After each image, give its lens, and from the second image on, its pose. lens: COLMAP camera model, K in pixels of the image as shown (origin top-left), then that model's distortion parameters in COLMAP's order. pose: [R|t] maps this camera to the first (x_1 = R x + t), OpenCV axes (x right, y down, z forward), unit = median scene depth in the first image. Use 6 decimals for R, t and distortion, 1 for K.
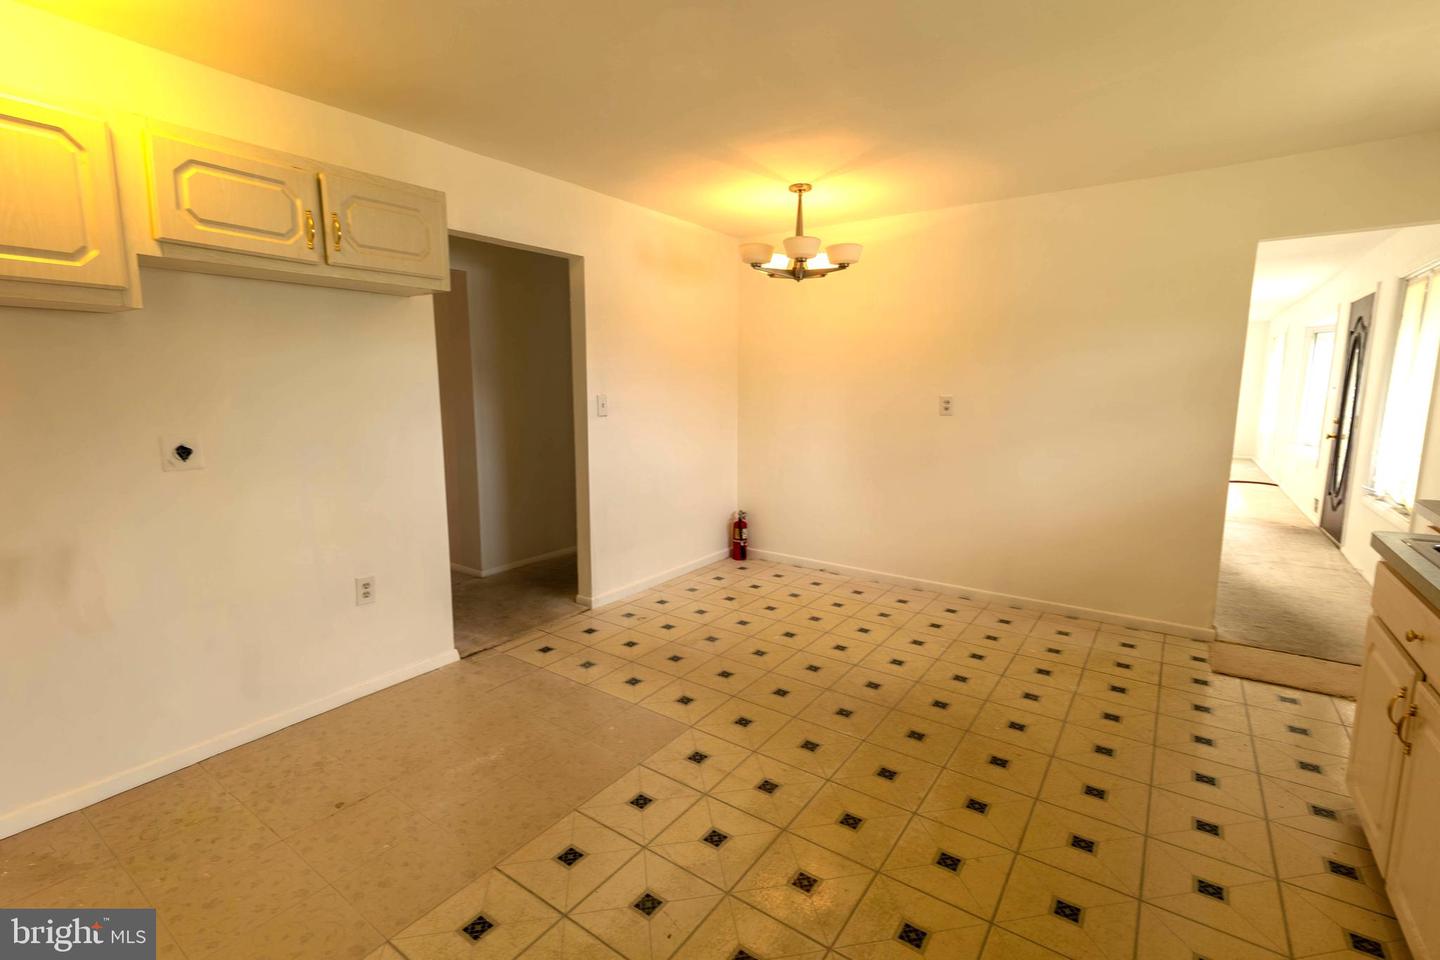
lens RADIAL K [[648.9, 0, 720.0], [0, 648.9, 480.0], [0, 0, 1]] dist [-0.000476, -0.000269]
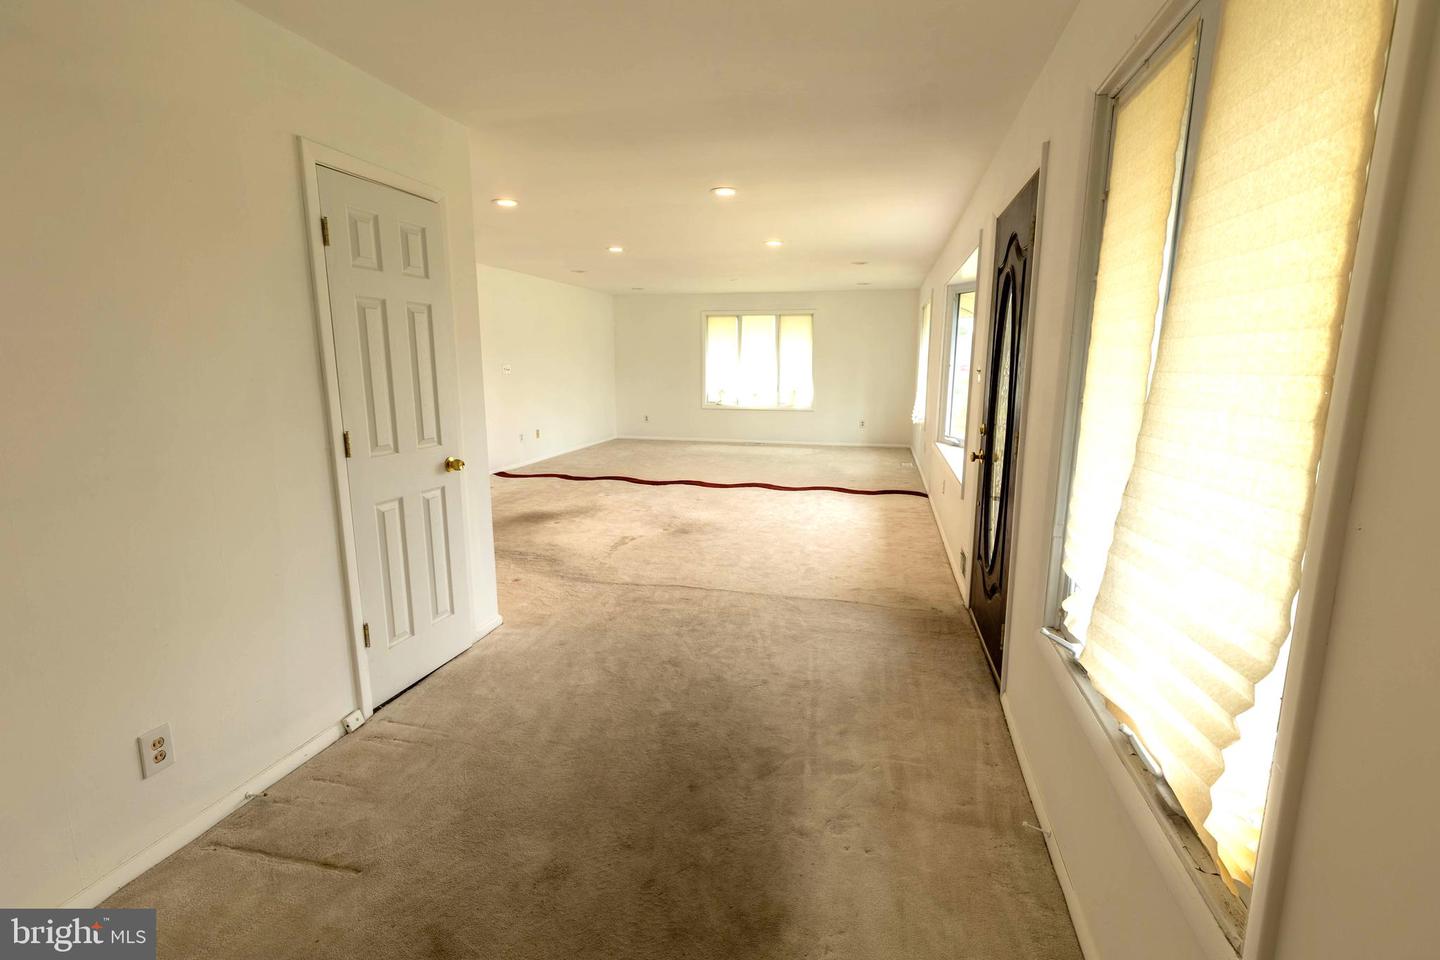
lens RADIAL K [[648.9, 0, 720.0], [0, 648.9, 480.0], [0, 0, 1]] dist [-0.000476, -0.000269]
pose [[0.929593, -0.063050, 0.363154, 0.583492], [0.053763, 0.997918, 0.035636, -0.089619], [-0.364645, -0.013603, 0.931047, 0.614866]]
